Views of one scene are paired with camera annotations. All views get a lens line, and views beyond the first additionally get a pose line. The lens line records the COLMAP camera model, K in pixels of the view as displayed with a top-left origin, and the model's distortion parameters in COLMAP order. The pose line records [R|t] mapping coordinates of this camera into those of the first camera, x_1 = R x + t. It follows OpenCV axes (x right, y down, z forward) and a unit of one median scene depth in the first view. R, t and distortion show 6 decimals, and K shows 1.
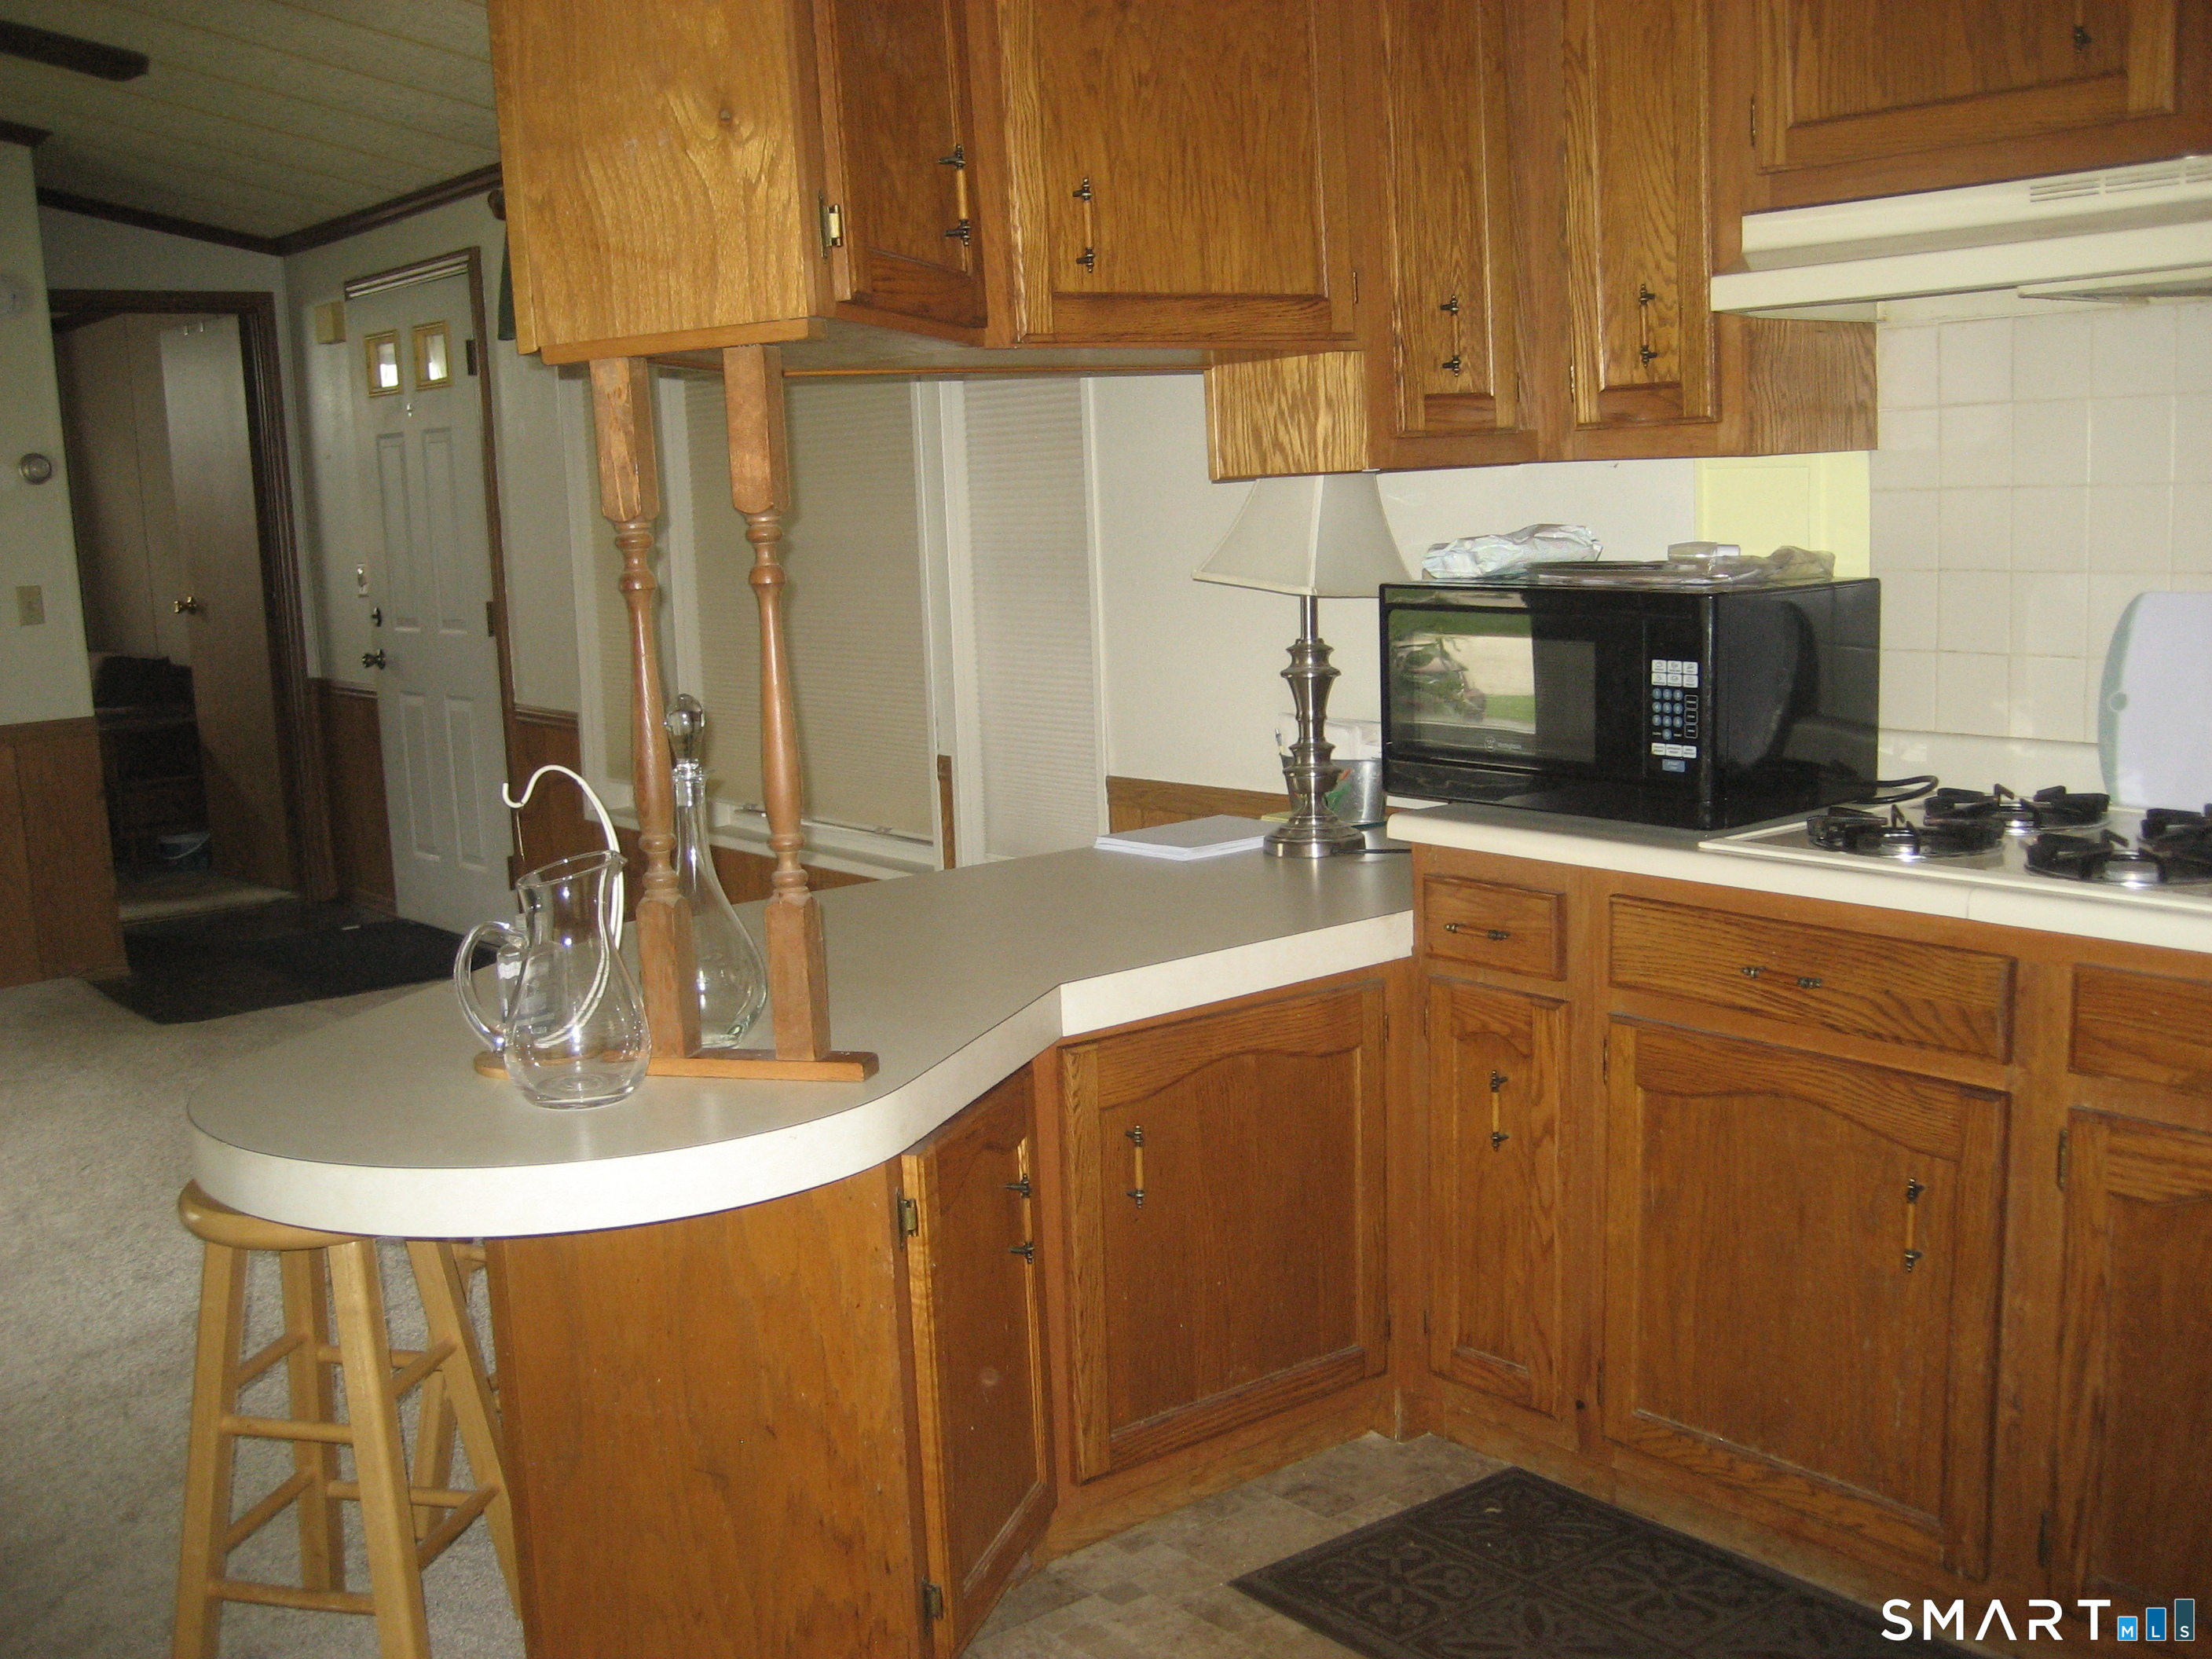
lens RADIAL K [[2308.1, 0, 1120.6], [0, 2308.1, 835.6], [0, 0, 1]] dist [-0.071798, 0.000000]
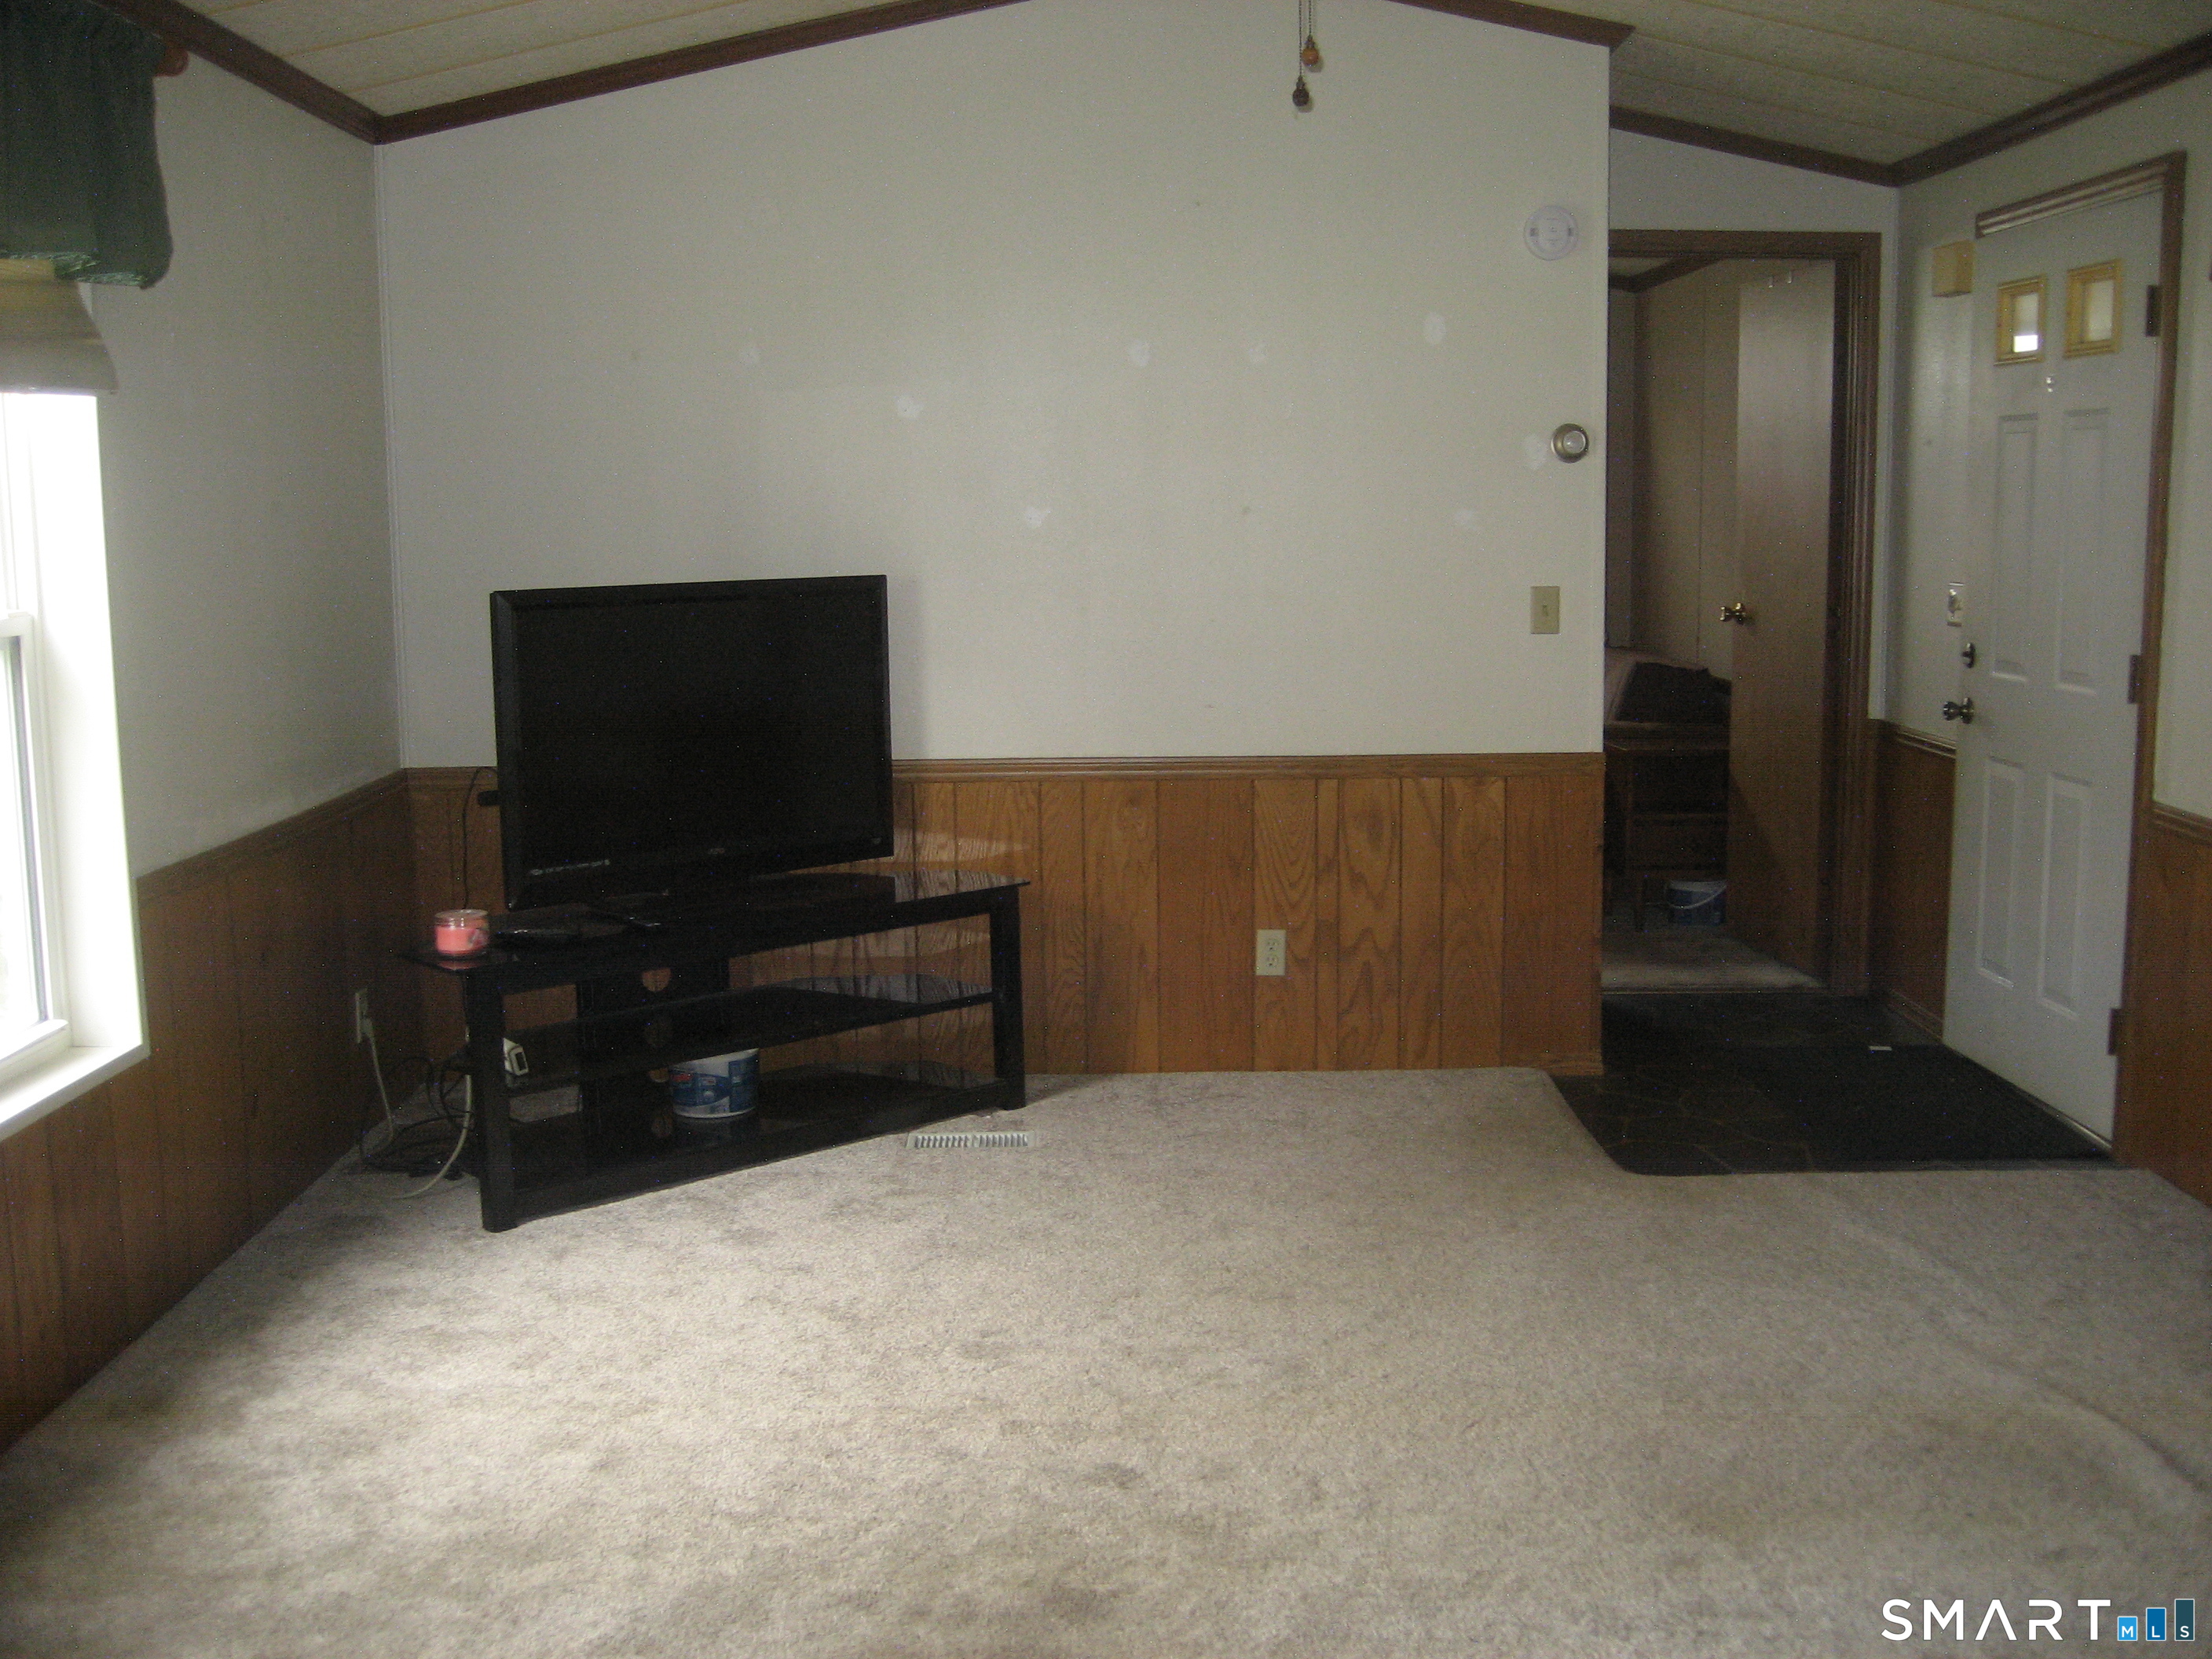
lens RADIAL K [[2308.1, 0, 1105.6], [0, 2308.1, 843.4], [0, 0, 1]] dist [-0.071798, 0.000000]
pose [[0.788746, 0.124693, -0.601939, -0.088033], [-0.118730, 0.991674, 0.049851, -0.037852], [0.603144, 0.032149, 0.796984, 0.227193]]
